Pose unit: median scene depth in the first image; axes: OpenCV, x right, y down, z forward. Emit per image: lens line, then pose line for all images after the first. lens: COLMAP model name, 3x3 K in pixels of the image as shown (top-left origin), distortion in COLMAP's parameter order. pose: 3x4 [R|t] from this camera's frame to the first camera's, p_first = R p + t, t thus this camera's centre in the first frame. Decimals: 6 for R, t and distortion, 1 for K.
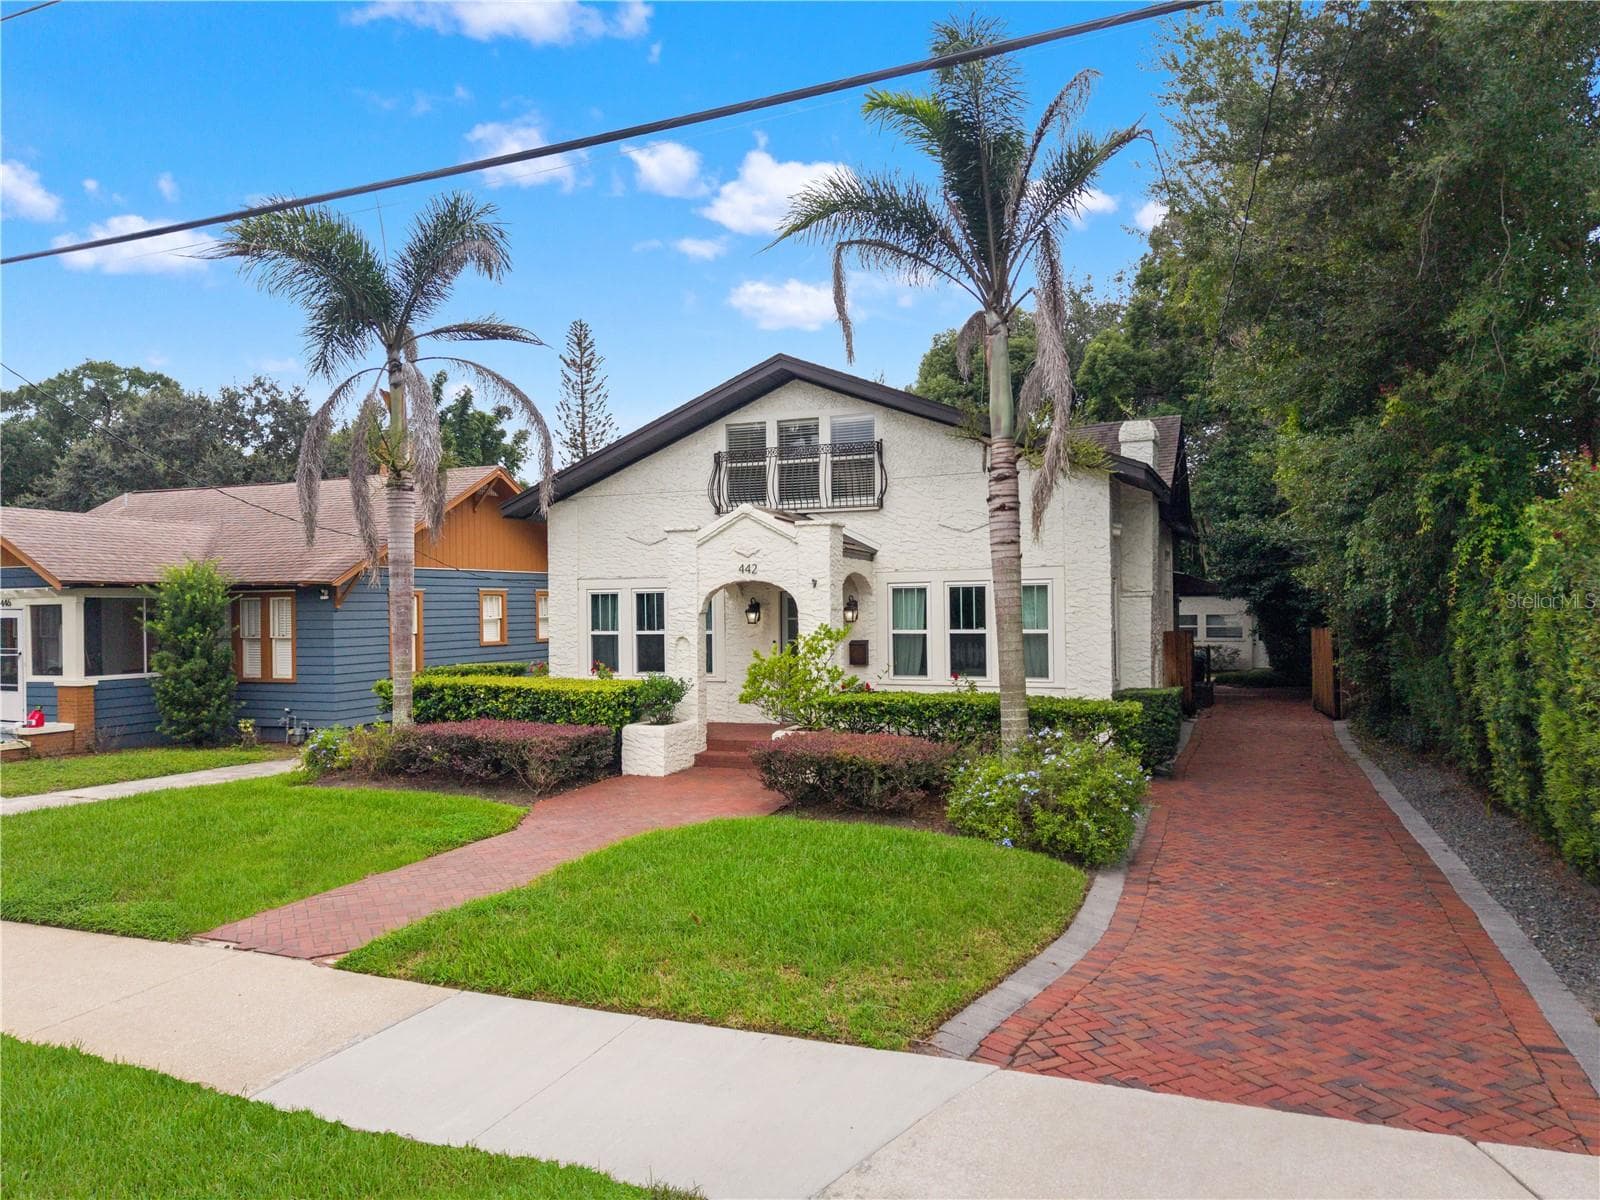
lens RADIAL K [[1071.4, 0, 796.3], [0, 1071.4, 601.7], [0, 0, 1]] dist [0.040341, -0.043429]
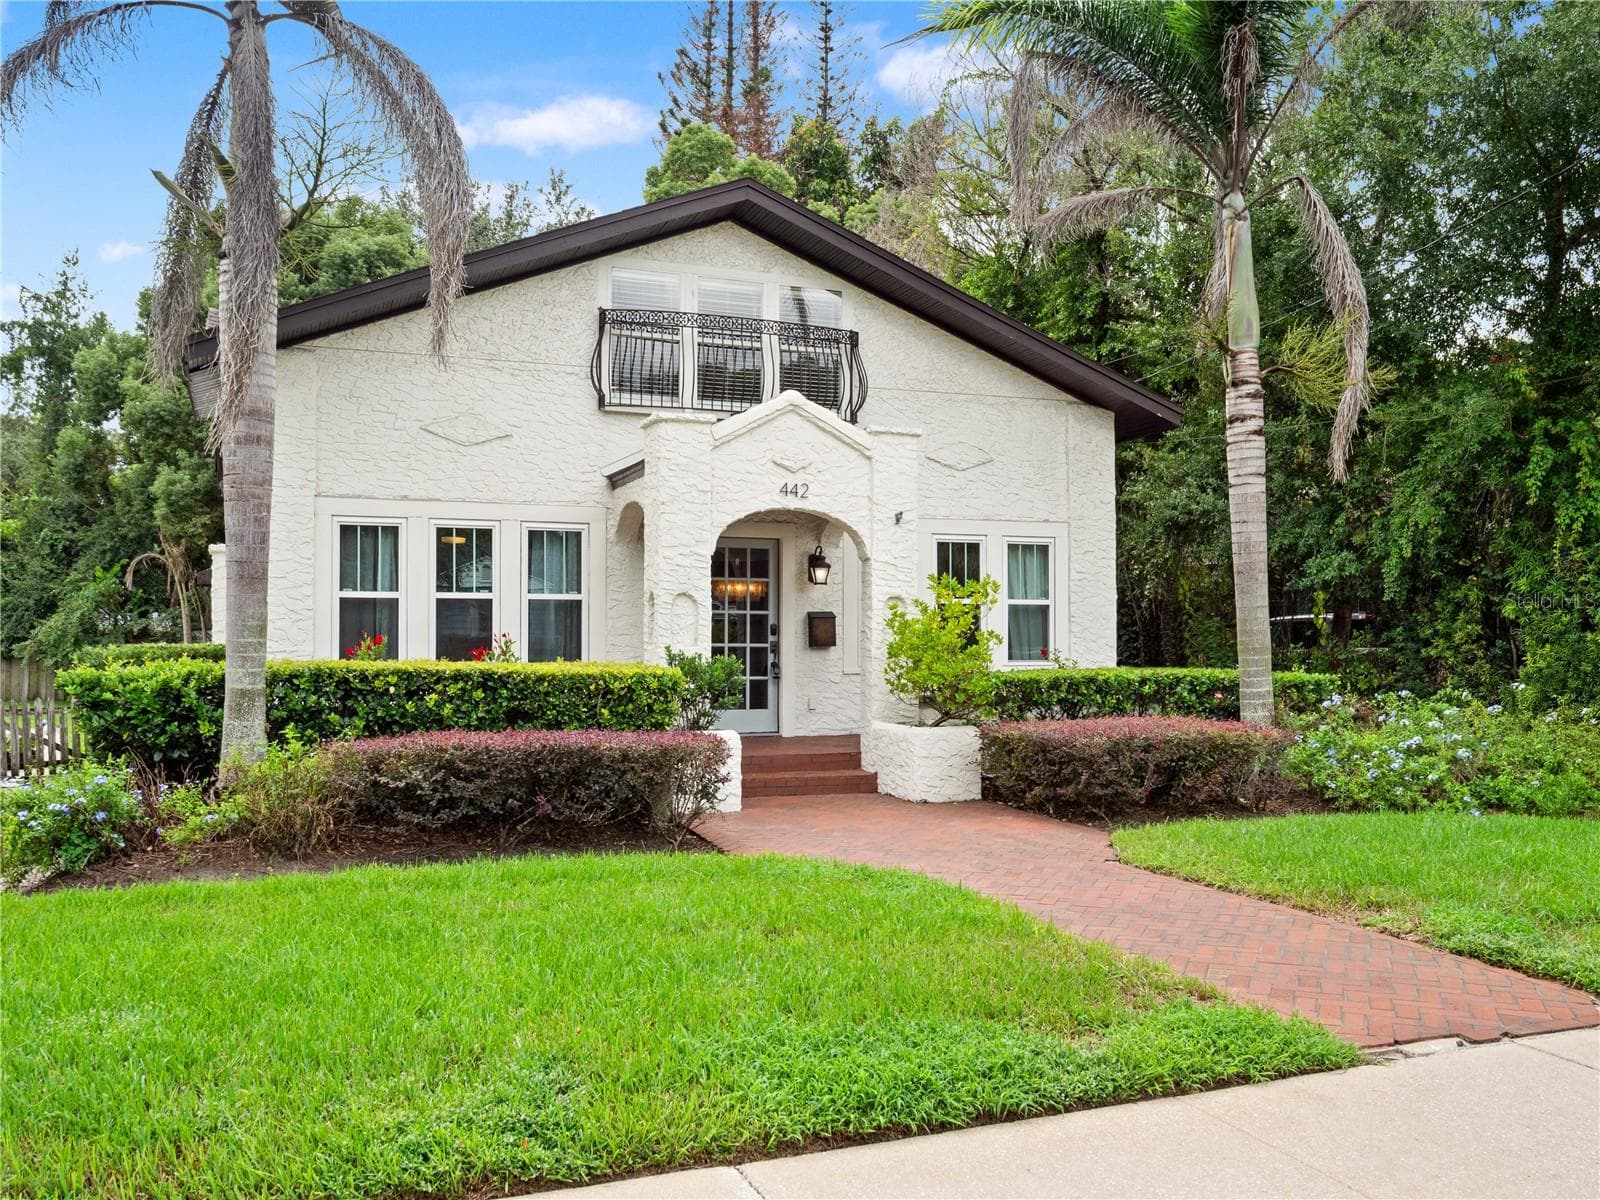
lens RADIAL K [[1405.6, 0, 804.9], [0, 1405.6, 634.4], [0, 0, 1]] dist [-0.014122, 0.015204]
pose [[0.715363, 0.017849, 0.698525, -0.642705], [-0.013066, 0.999841, -0.012167, 0.068023], [-0.698631, -0.000423, 0.715482, 0.380540]]
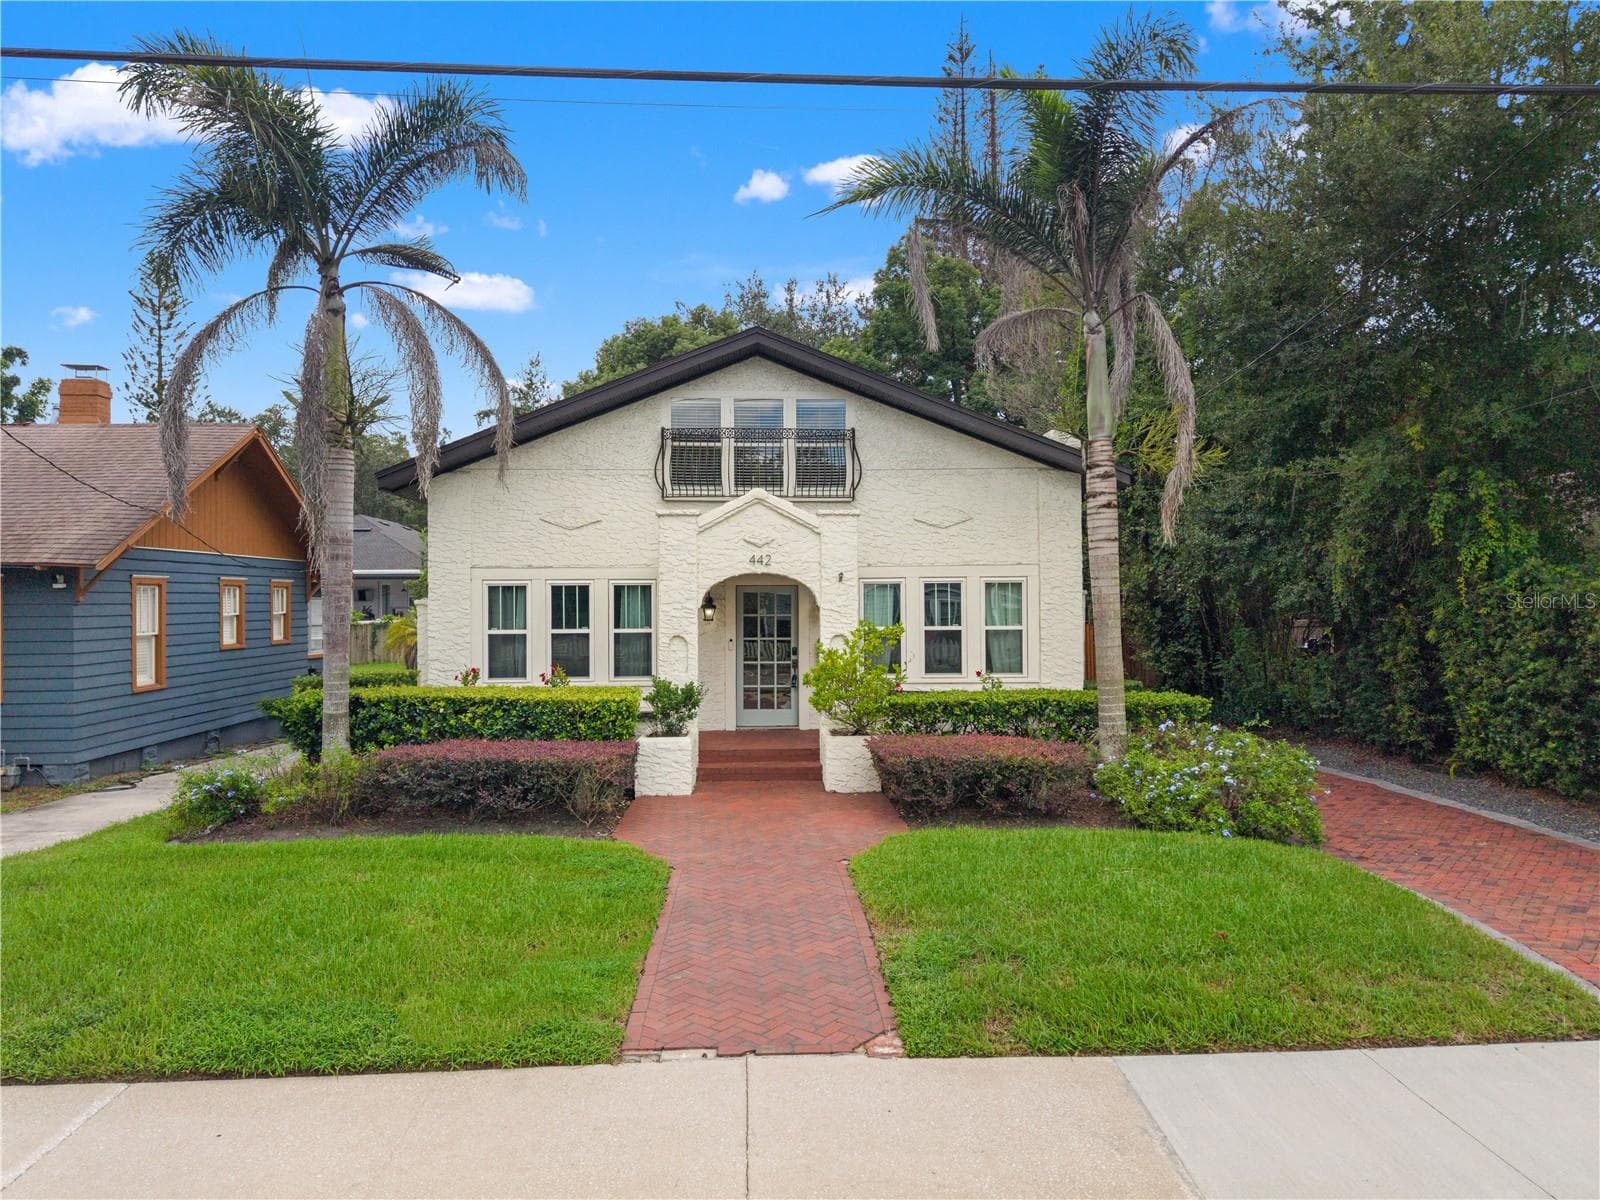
lens RADIAL K [[1084.3, 0, 796.7], [0, 1084.3, 604.0], [0, 0, 1]] dist [0.007435, -0.002642]
pose [[0.905151, 0.005677, 0.425052, -0.407892], [-0.007300, 0.999971, 0.002189, 0.004404], [-0.425028, -0.005085, 0.905166, 0.157247]]
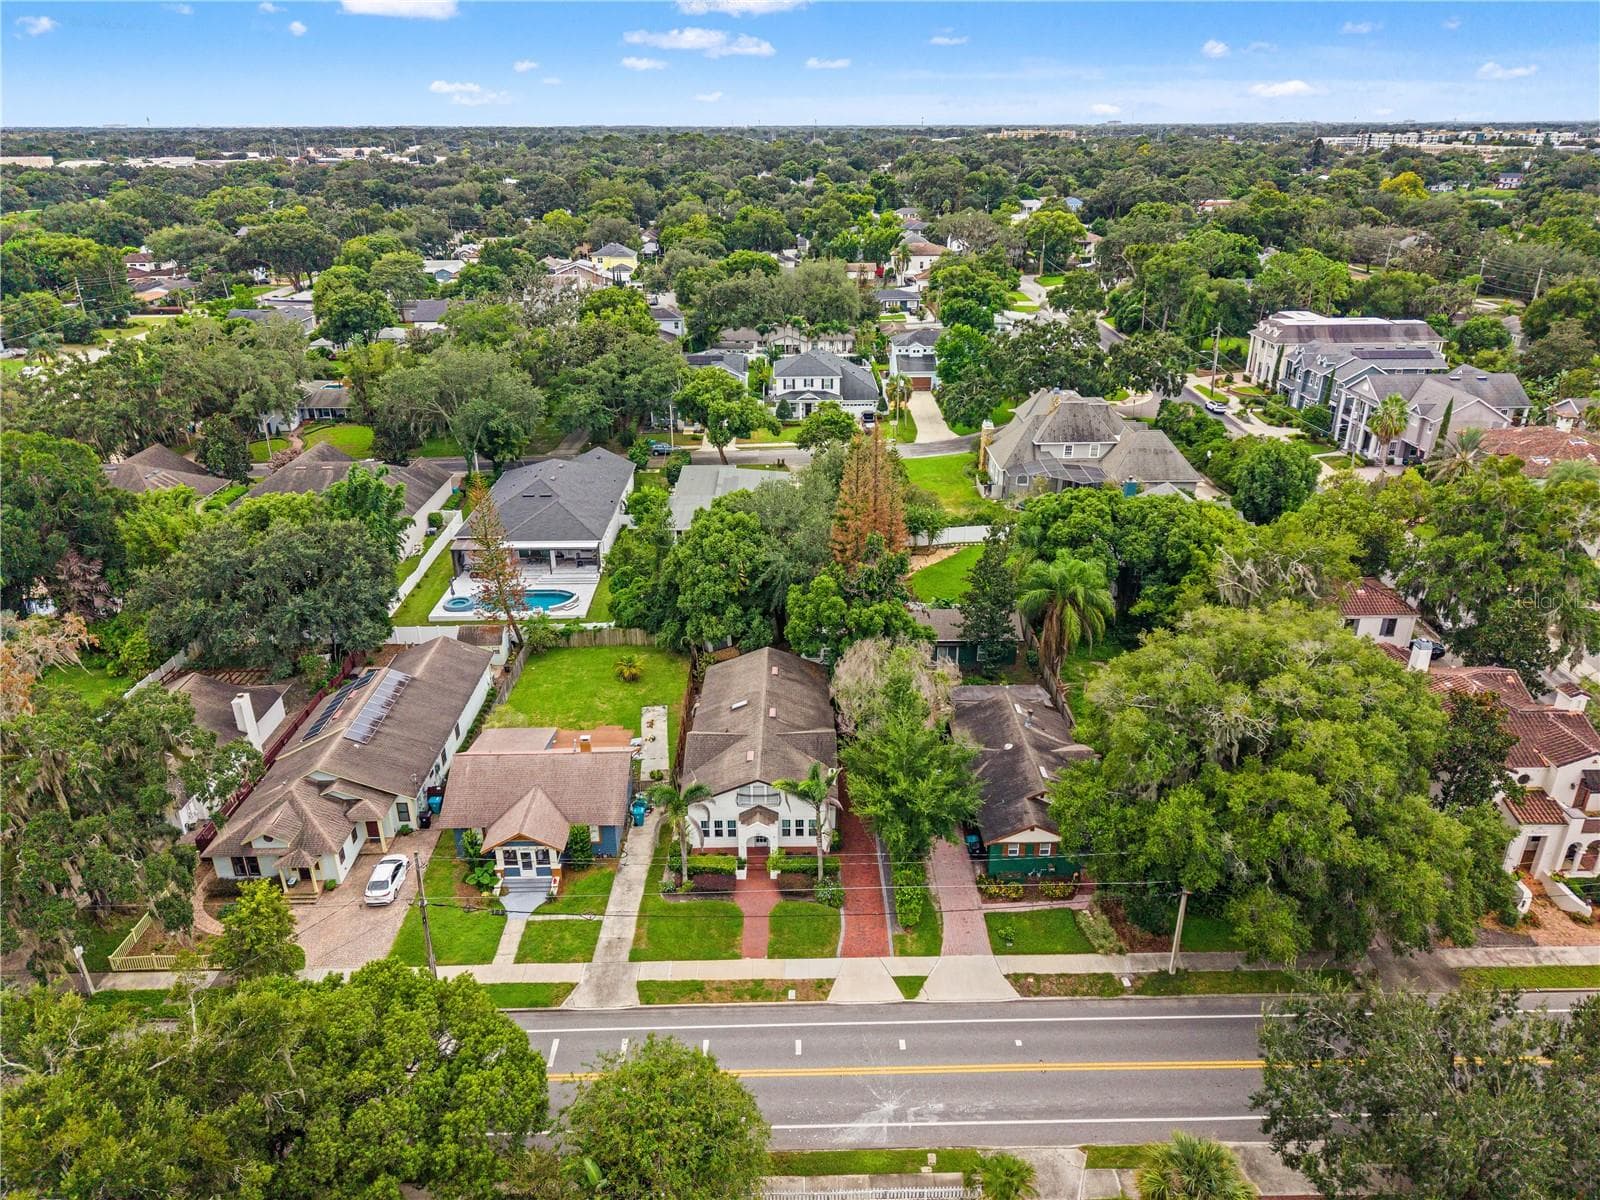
lens RADIAL K [[1085.1, 0, 806.9], [0, 1085.1, 601.8], [0, 0, 1]] dist [0.049814, -0.043878]
pose [[0.917258, -0.156752, 0.366152, -1.419230], [-0.008101, 0.911767, 0.410627, -2.885931], [-0.398212, -0.379617, 0.835056, -2.631237]]
